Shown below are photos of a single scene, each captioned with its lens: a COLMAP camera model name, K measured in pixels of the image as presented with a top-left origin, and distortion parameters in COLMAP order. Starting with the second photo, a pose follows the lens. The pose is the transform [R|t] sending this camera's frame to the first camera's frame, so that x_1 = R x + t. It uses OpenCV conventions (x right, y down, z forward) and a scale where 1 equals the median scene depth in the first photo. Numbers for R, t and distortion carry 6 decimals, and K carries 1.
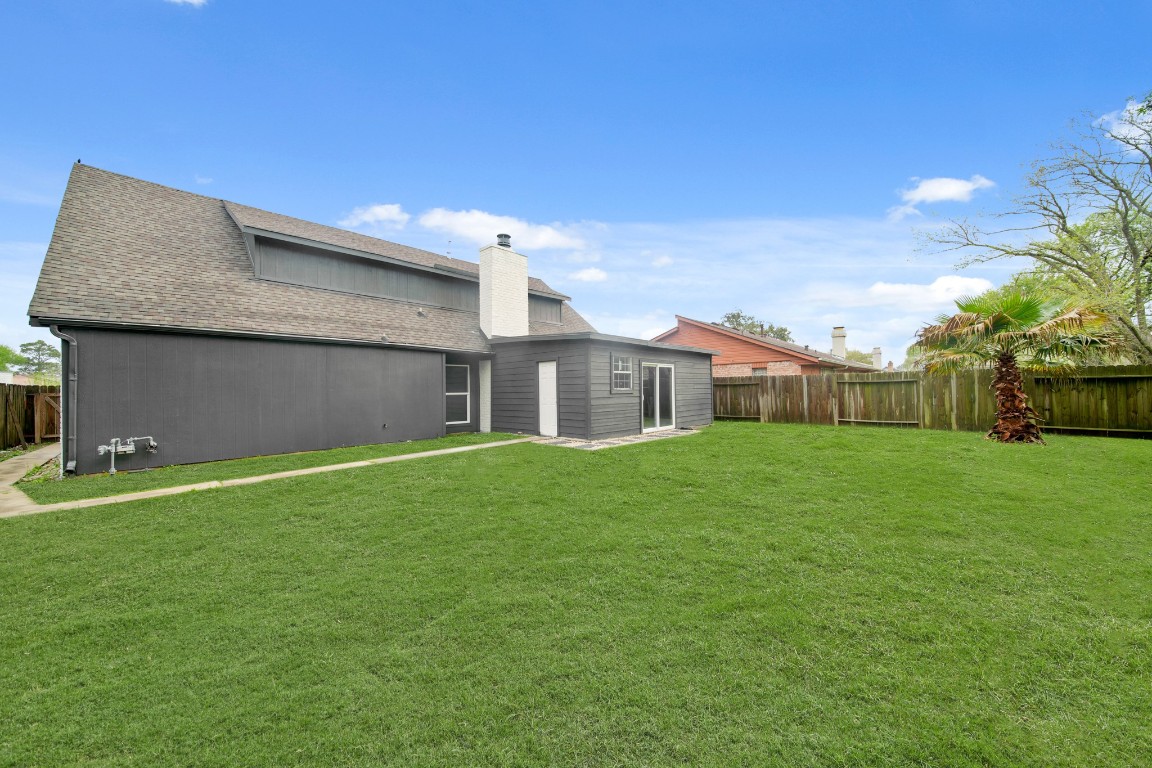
lens RADIAL K [[404.7, 0, 575.7], [0, 404.7, 386.9], [0, 0, 1]] dist [-0.000197, -0.000007]
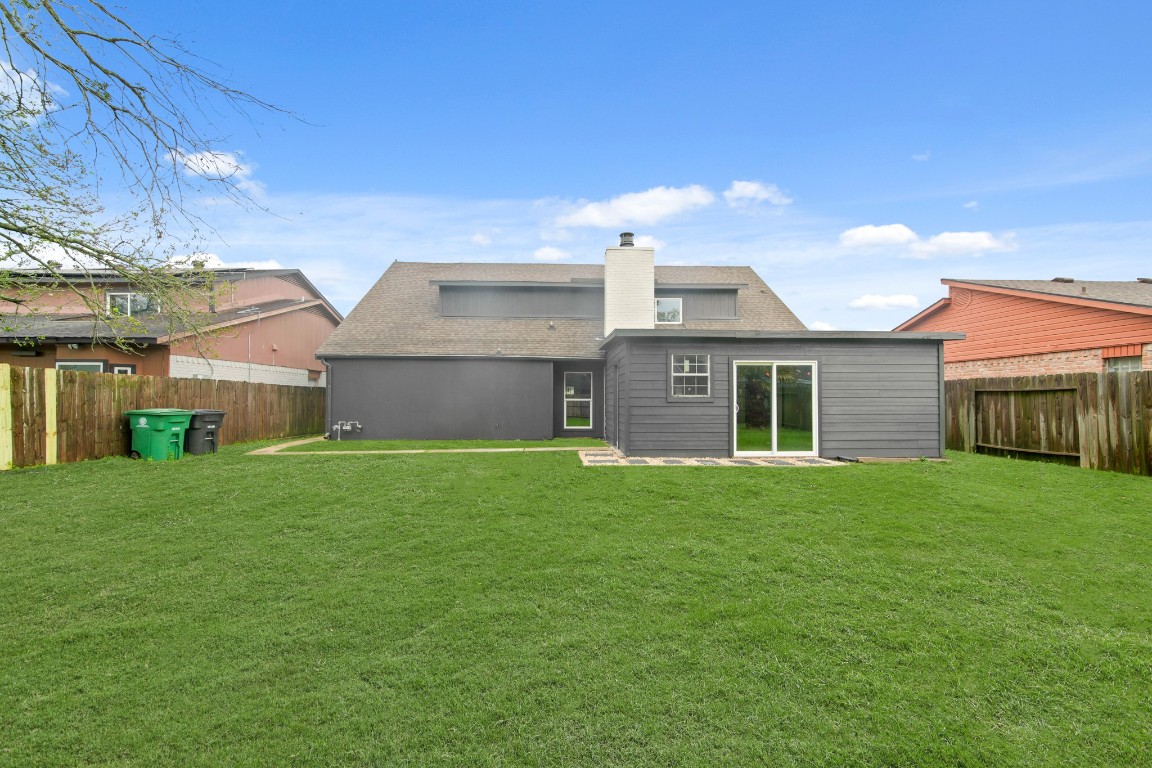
lens RADIAL K [[409.9, 0, 578.6], [0, 409.9, 397.8], [0, 0, 1]] dist [0.000728, 0.000103]
pose [[0.711950, 0.010433, -0.702152, 0.438129], [-0.005735, 0.999943, 0.009042, 0.002186], [0.702206, -0.002411, 0.711969, 0.241903]]
